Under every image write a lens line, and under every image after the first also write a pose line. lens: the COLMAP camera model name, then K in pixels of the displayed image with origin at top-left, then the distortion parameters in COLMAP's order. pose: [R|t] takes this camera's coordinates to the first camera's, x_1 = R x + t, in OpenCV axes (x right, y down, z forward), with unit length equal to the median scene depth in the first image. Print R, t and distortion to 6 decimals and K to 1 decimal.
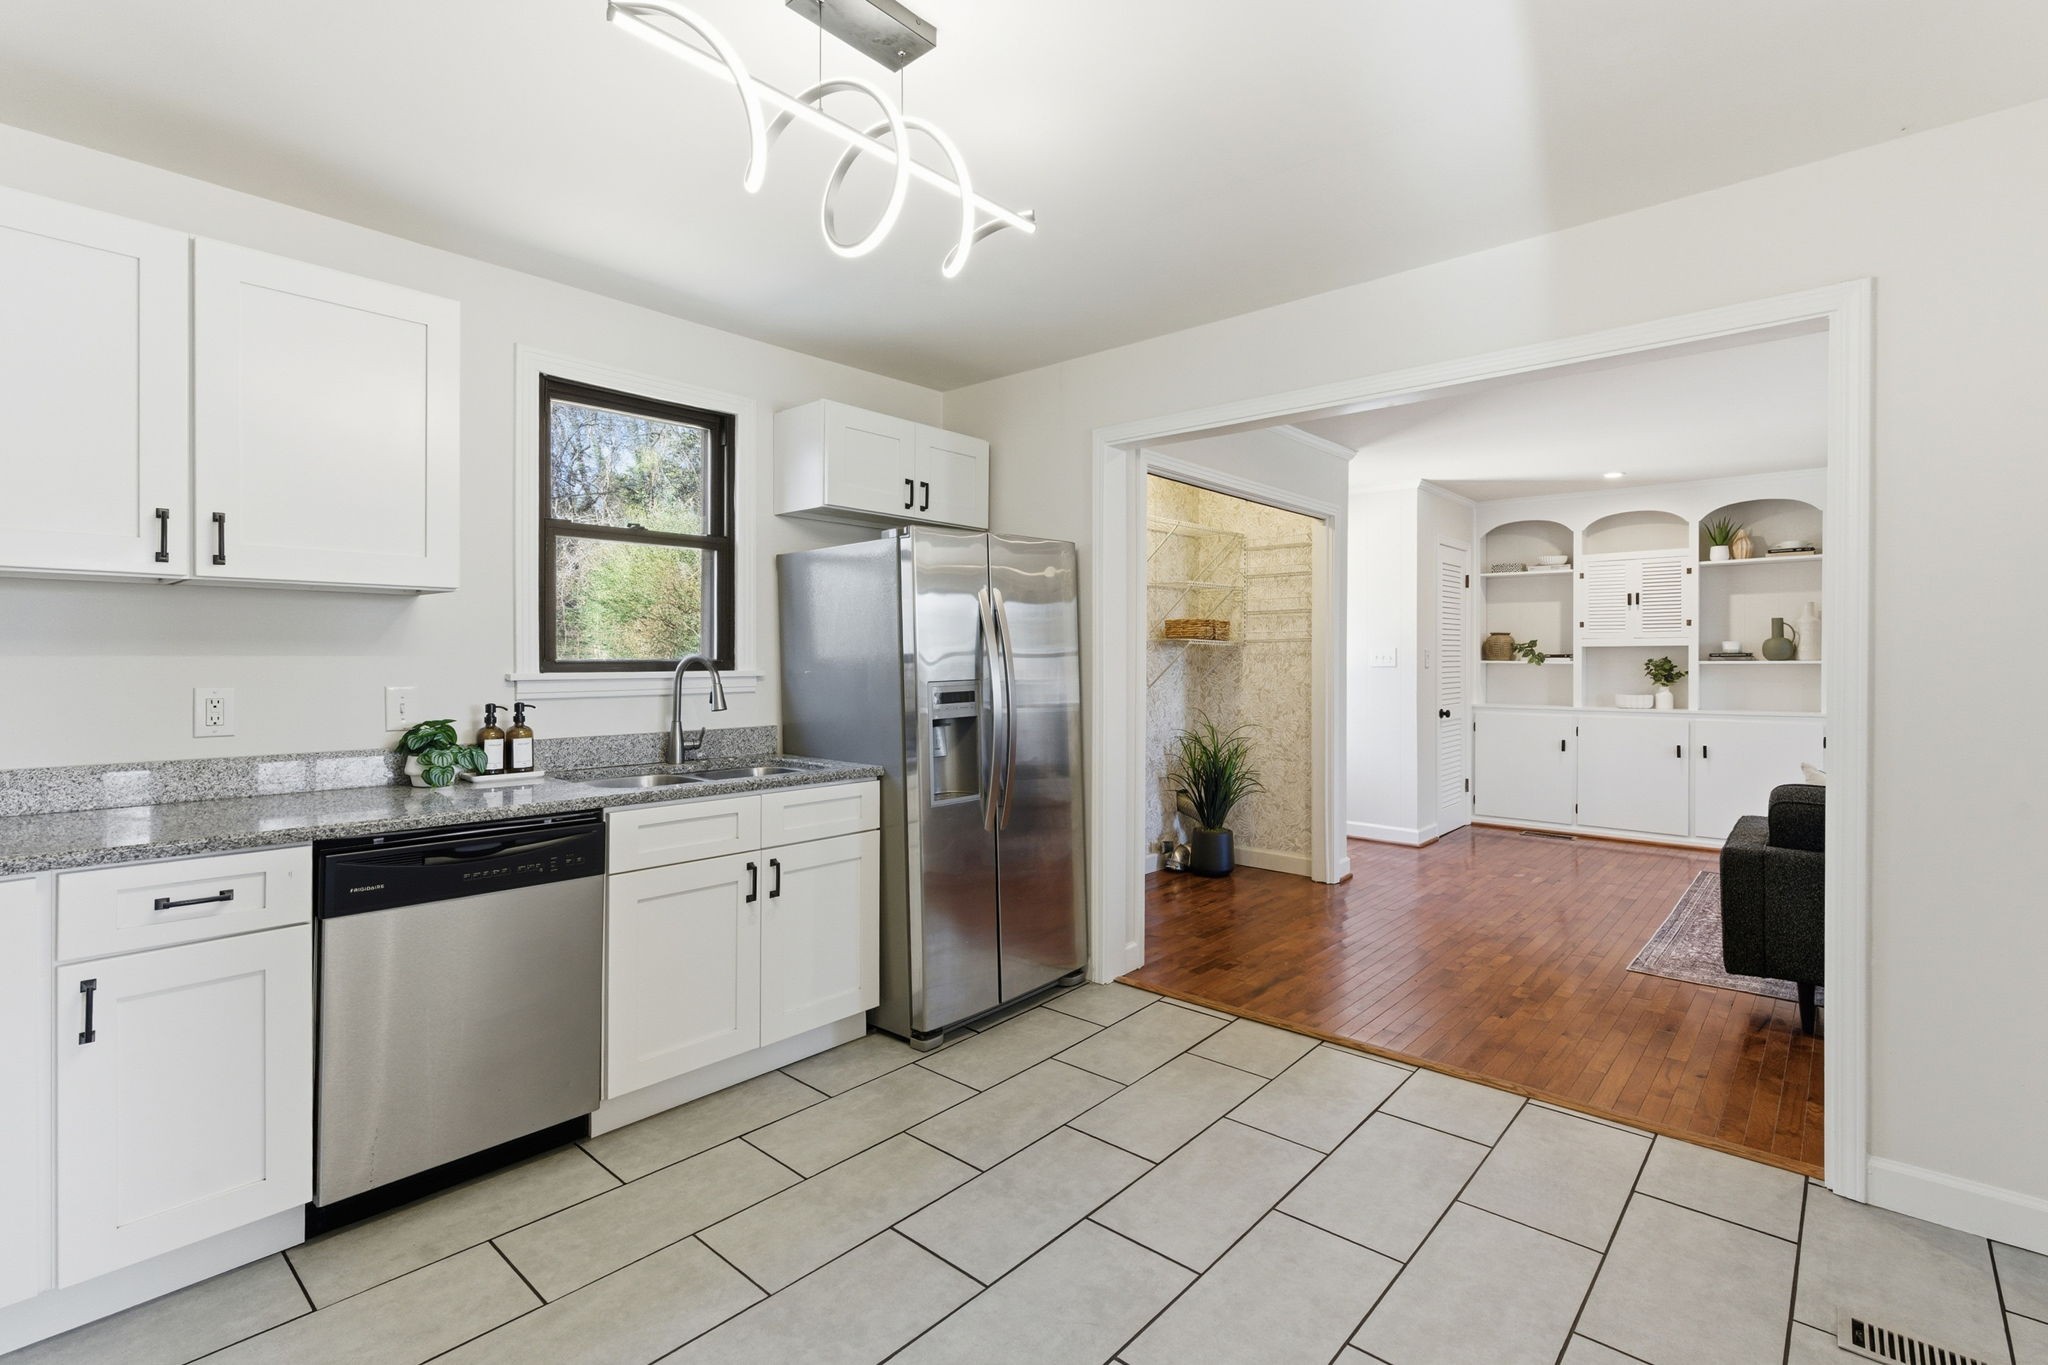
lens RADIAL K [[938.0, 0, 1024.4], [0, 938.0, 652.6], [0, 0, 1]] dist [-0.000759, -0.000812]
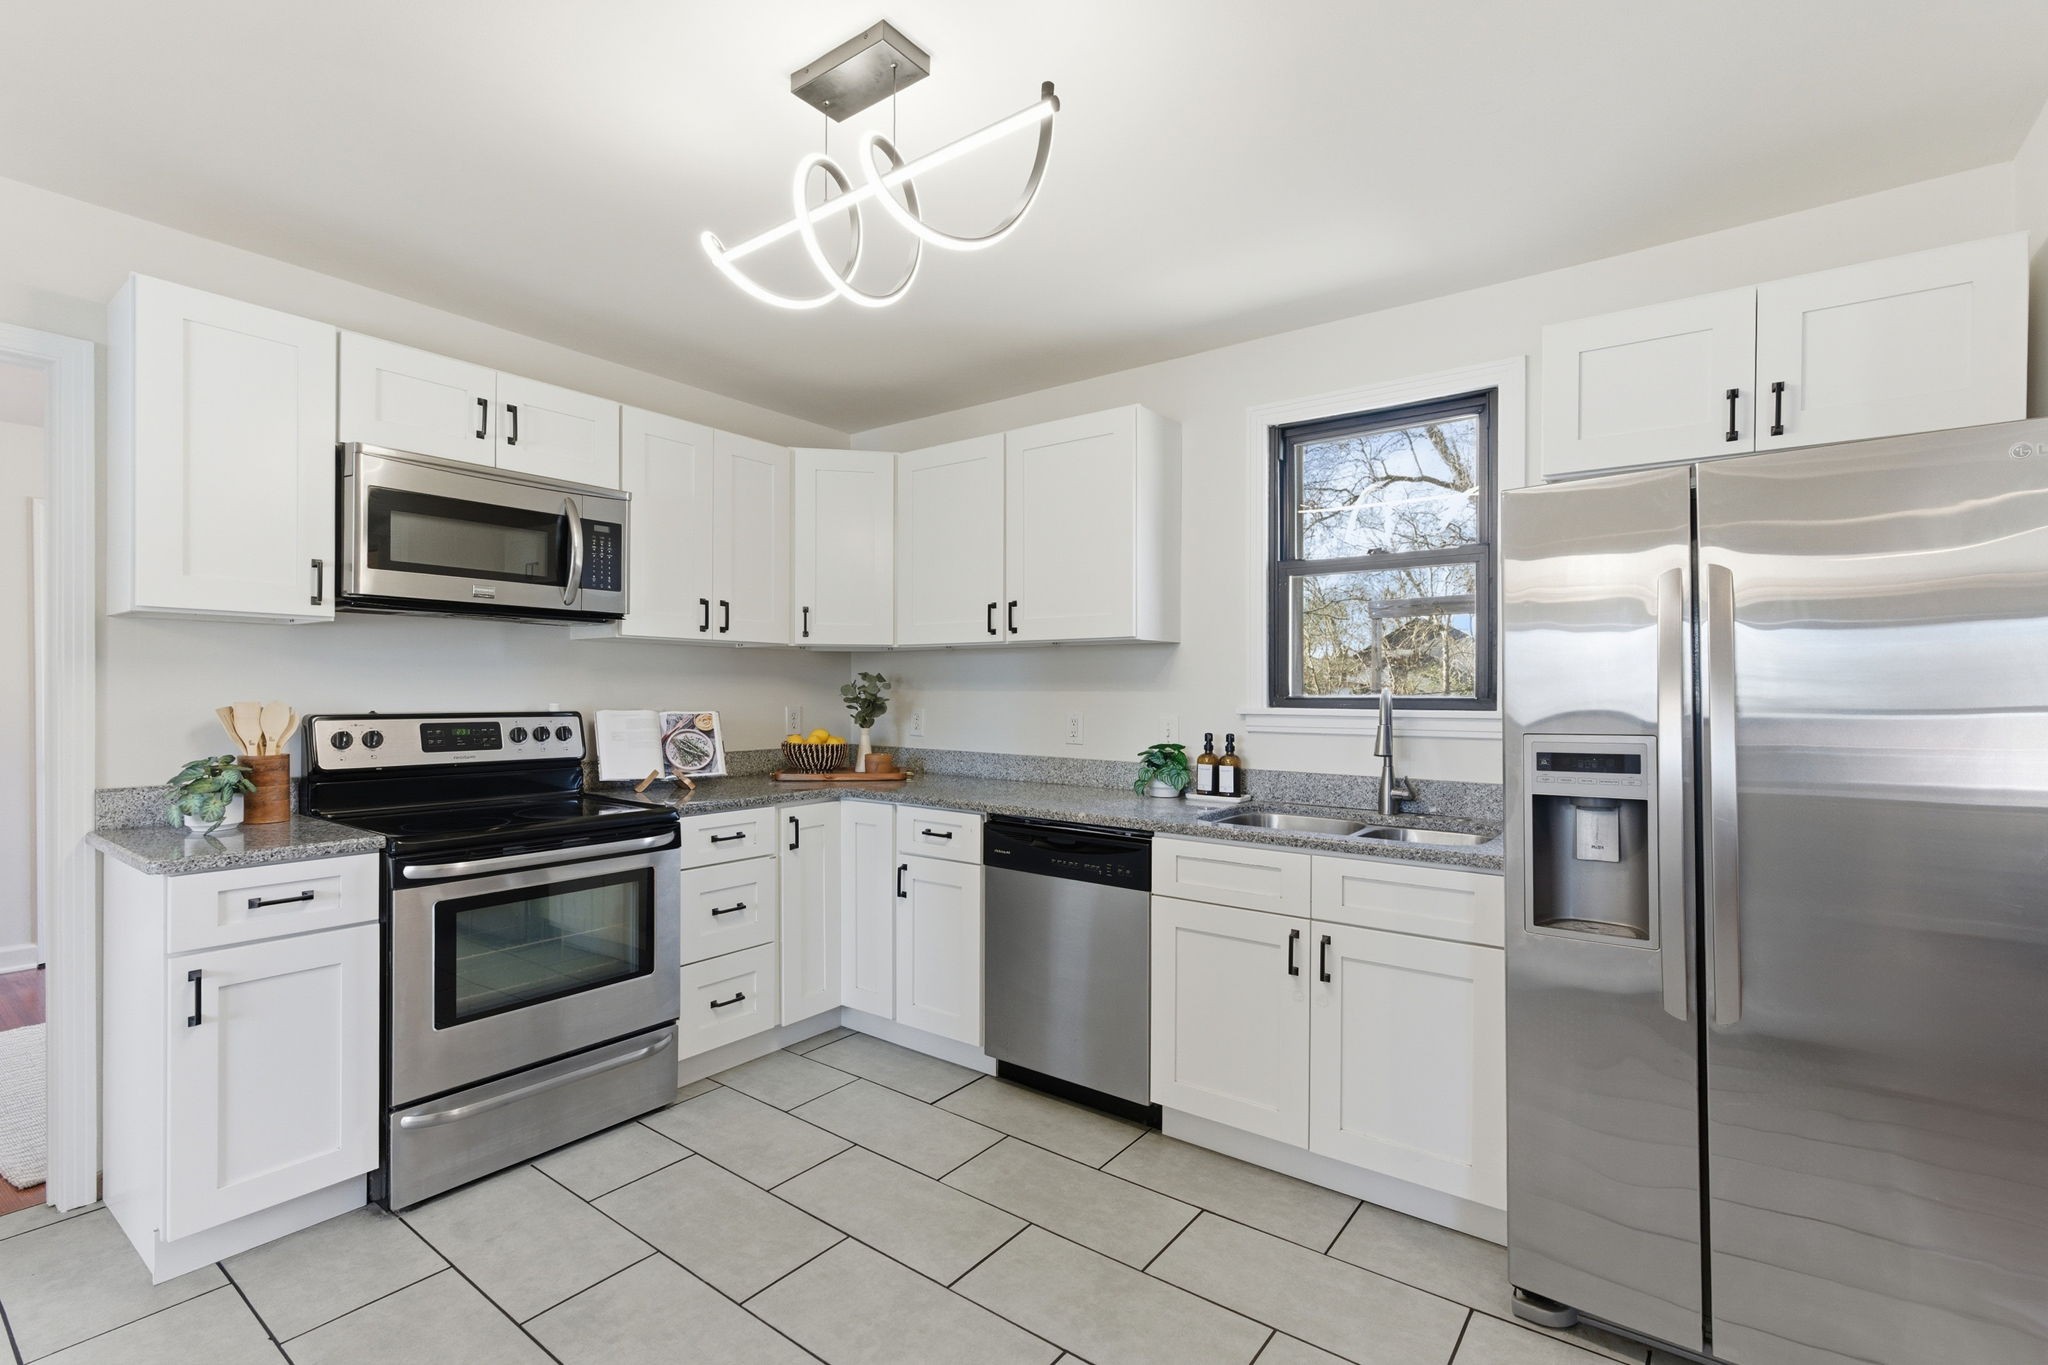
lens RADIAL K [[938.0, 0, 1028.8], [0, 938.0, 678.1], [0, 0, 1]] dist [-0.000759, -0.000812]
pose [[0.086458, -0.008936, -0.996215, 0.553380], [0.001704, 0.999960, -0.008821, -0.003287], [0.996254, -0.000935, 0.086470, 0.673405]]
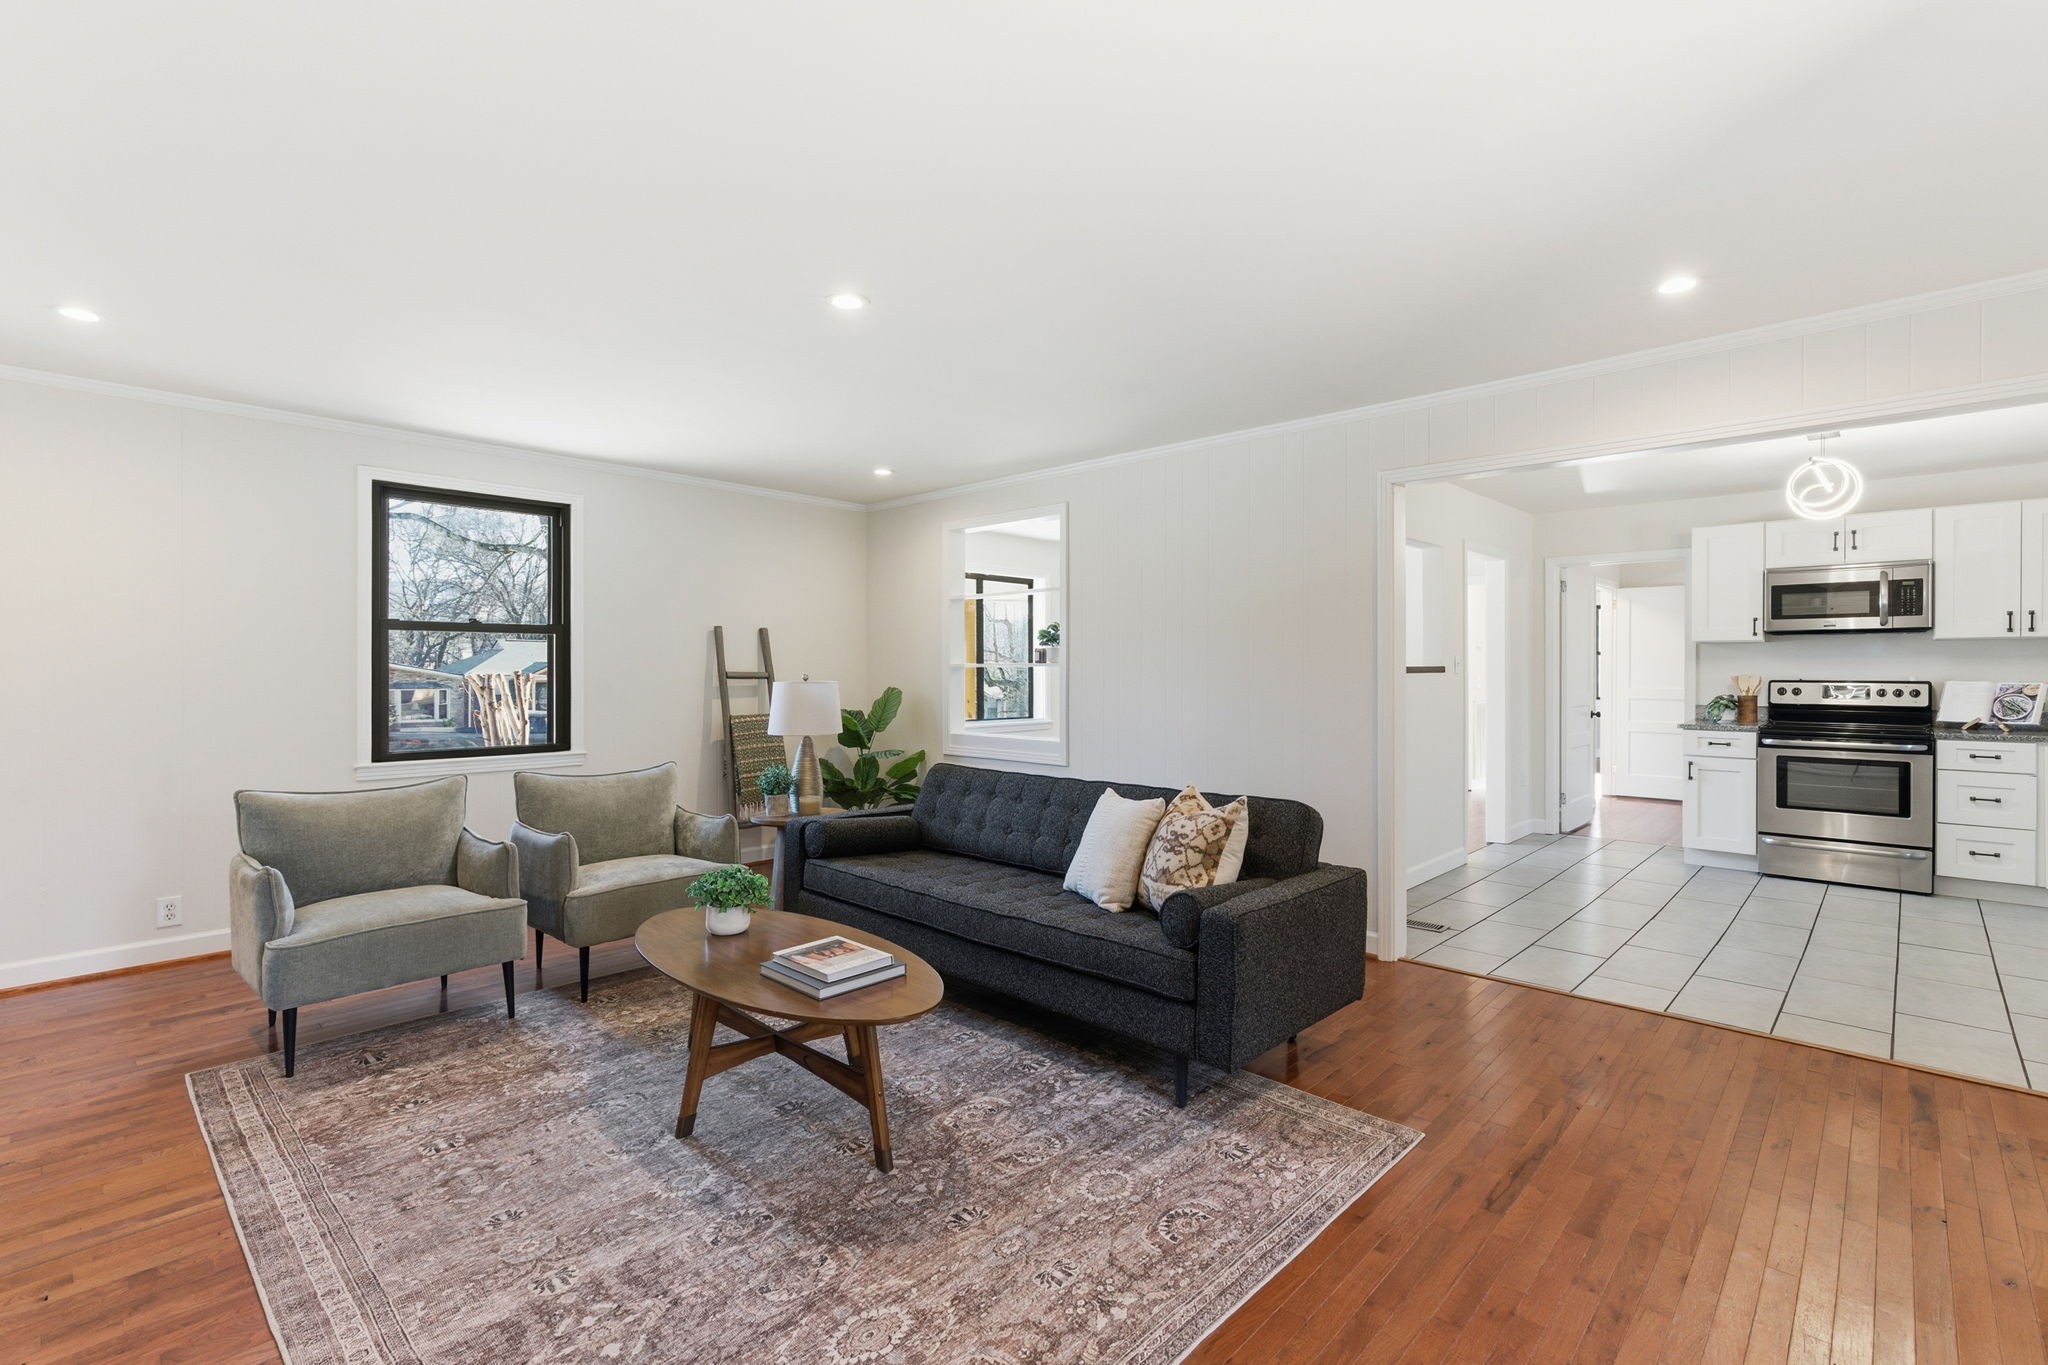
lens RADIAL K [[938.0, 0, 1028.4], [0, 938.0, 671.7], [0, 0, 1]] dist [-0.000759, -0.000812]
pose [[-0.999643, 0.006359, 0.025961, 1.123555], [0.006283, 0.999976, -0.003011, -0.001339], [-0.025979, -0.002847, -0.999658, 1.990123]]
